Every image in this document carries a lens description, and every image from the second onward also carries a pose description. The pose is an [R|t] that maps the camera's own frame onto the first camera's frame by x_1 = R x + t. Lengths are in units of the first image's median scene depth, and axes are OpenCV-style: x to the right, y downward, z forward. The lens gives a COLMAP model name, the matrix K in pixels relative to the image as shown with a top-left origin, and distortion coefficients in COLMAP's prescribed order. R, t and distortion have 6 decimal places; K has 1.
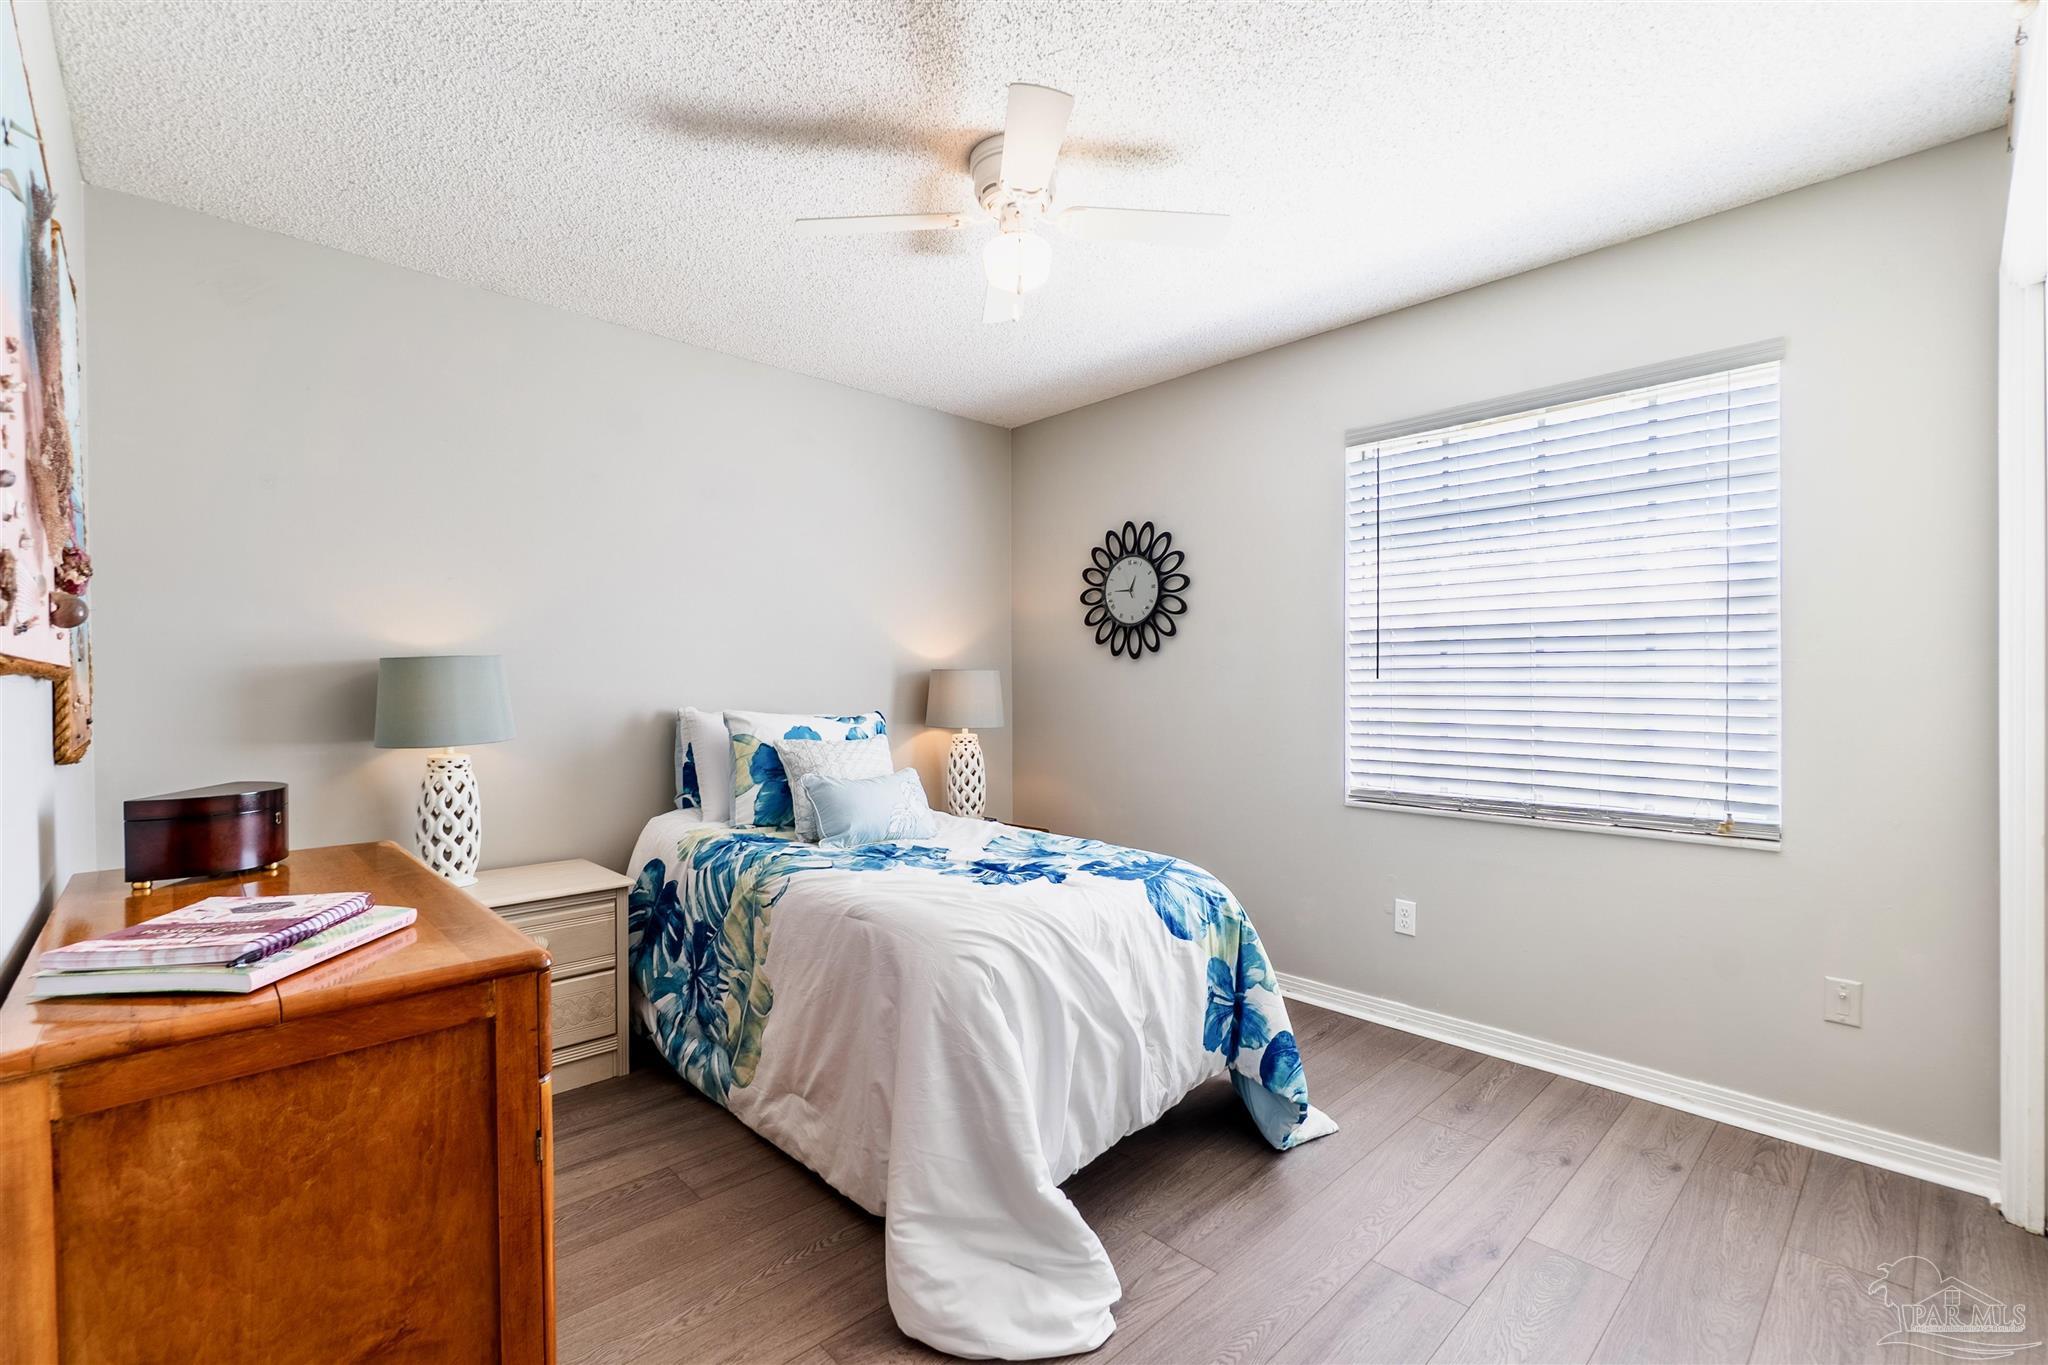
lens RADIAL K [[896.3, 0, 1014.6], [0, 896.3, 687.0], [0, 0, 1]] dist [-0.004837, -0.000169]
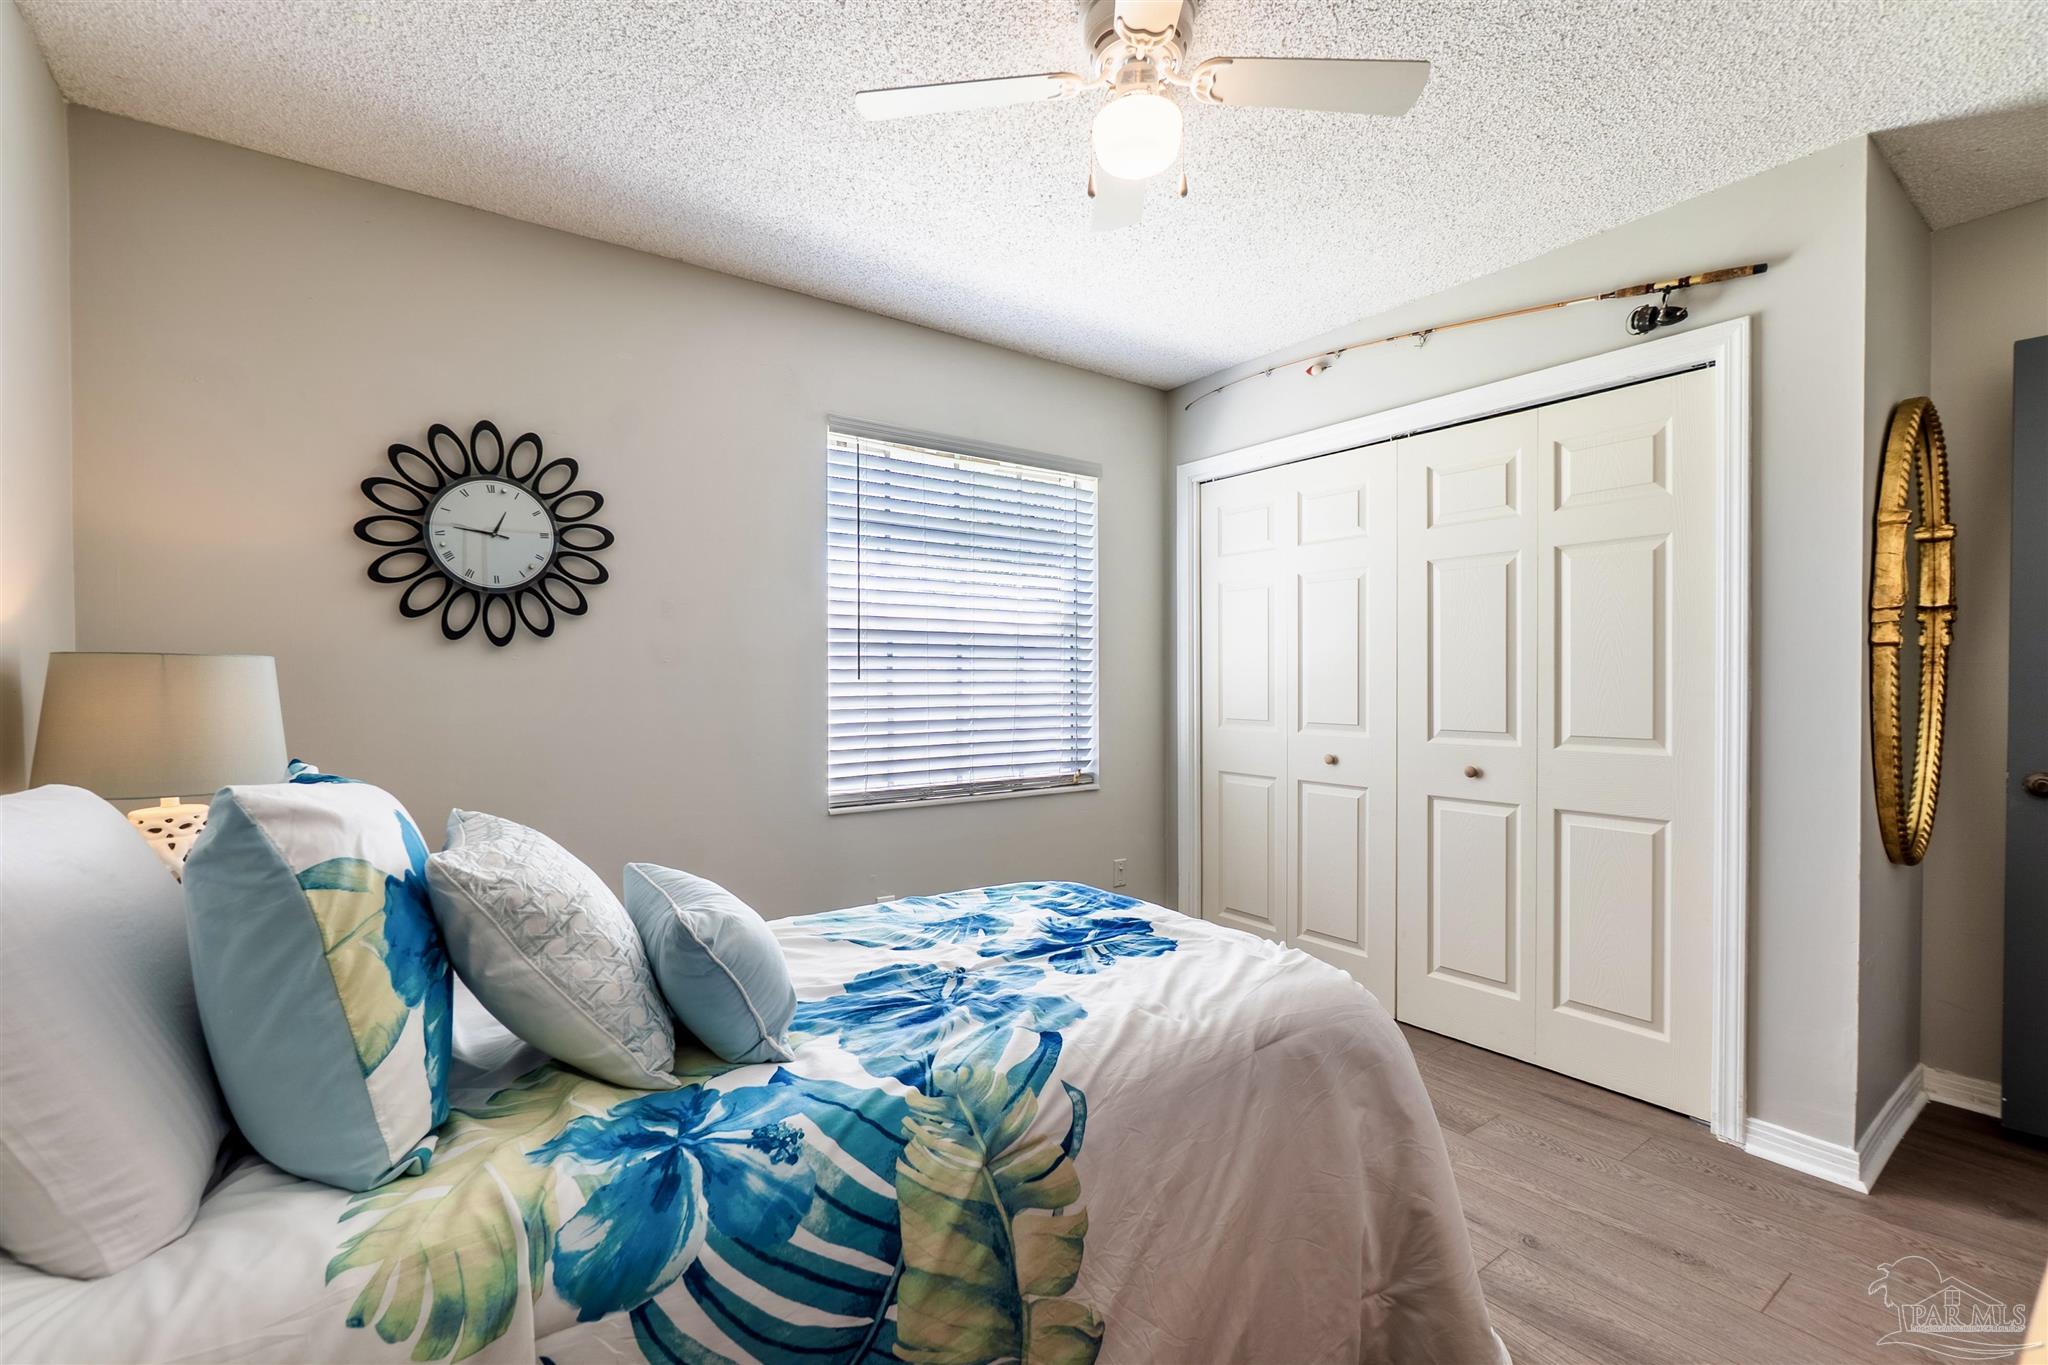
lens RADIAL K [[896.3, 0, 1015.1], [0, 896.3, 680.6], [0, 0, 1]] dist [-0.004837, -0.000169]
pose [[0.114307, 0.002669, 0.993442, -0.446325], [0.011410, 0.999927, -0.003999, -0.001352], [-0.993380, 0.011792, 0.114268, 0.589063]]
